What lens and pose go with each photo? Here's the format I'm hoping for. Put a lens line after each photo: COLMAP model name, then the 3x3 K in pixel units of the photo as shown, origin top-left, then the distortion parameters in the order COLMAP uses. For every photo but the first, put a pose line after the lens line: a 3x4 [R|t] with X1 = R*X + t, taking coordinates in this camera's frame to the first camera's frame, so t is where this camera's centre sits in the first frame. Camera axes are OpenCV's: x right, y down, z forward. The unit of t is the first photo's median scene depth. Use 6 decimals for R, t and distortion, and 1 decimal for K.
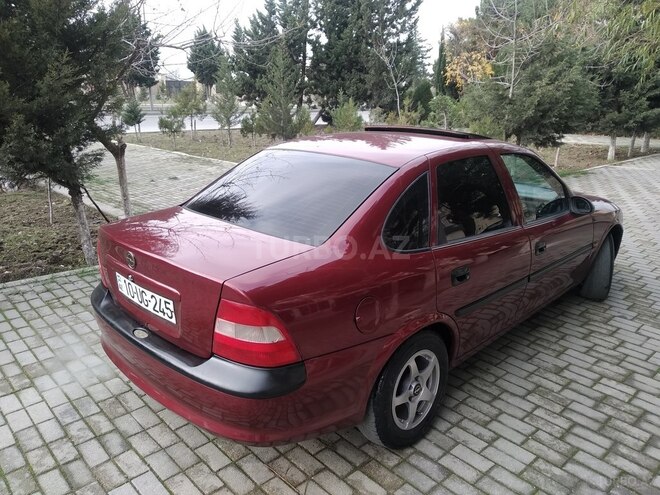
lens RADIAL K [[509.9, 0, 333.9], [0, 509.9, 276.2], [0, 0, 1]] dist [0.048462, -0.061492]
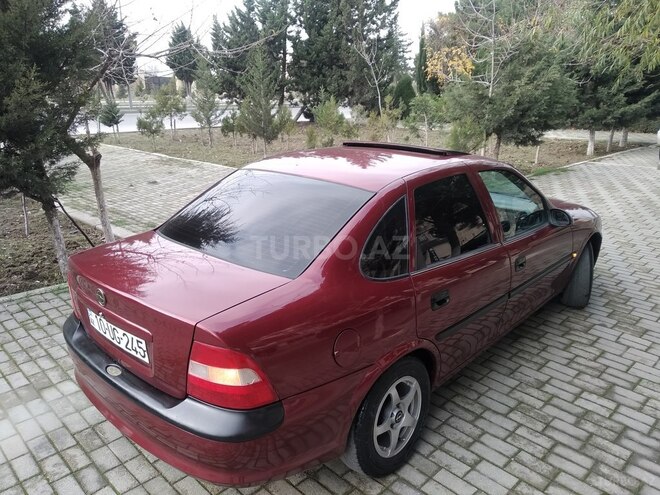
lens RADIAL K [[509.9, 0, 335.0], [0, 509.9, 275.9], [0, 0, 1]] dist [0.048462, -0.061492]
pose [[0.999335, -0.022045, 0.029034, 0.011750], [0.021748, 0.999708, 0.010506, -0.045366], [-0.029257, -0.009868, 0.999523, 0.011210]]
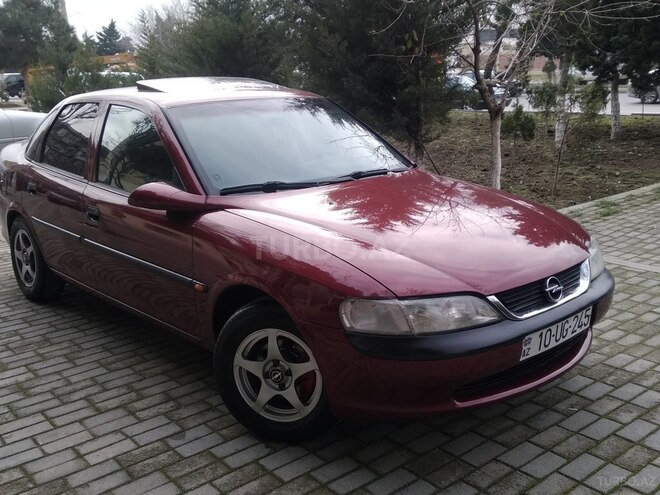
lens RADIAL K [[694.3, 0, 335.6], [0, 694.3, 240.6], [0, 0, 1]] dist [0.020111, 0.000000]
pose [[-0.053585, 0.223294, -0.973277, 1.418606], [-0.315056, 0.921113, 0.228672, -0.384013], [0.947559, 0.318890, 0.020992, 1.250750]]
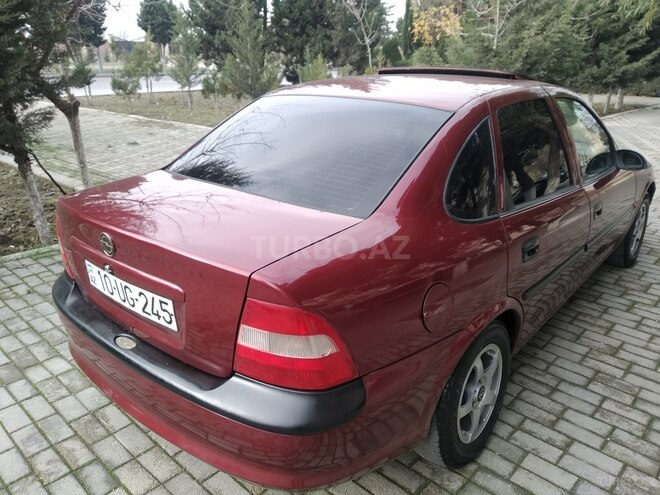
lens RADIAL K [[509.9, 0, 337.8], [0, 509.9, 276.9], [0, 0, 1]] dist [0.048462, -0.061492]
pose [[0.996778, -0.037624, 0.070837, -0.079822], [0.032846, 0.997183, 0.067436, -0.015032], [-0.073175, -0.064892, 0.995206, 0.163314]]
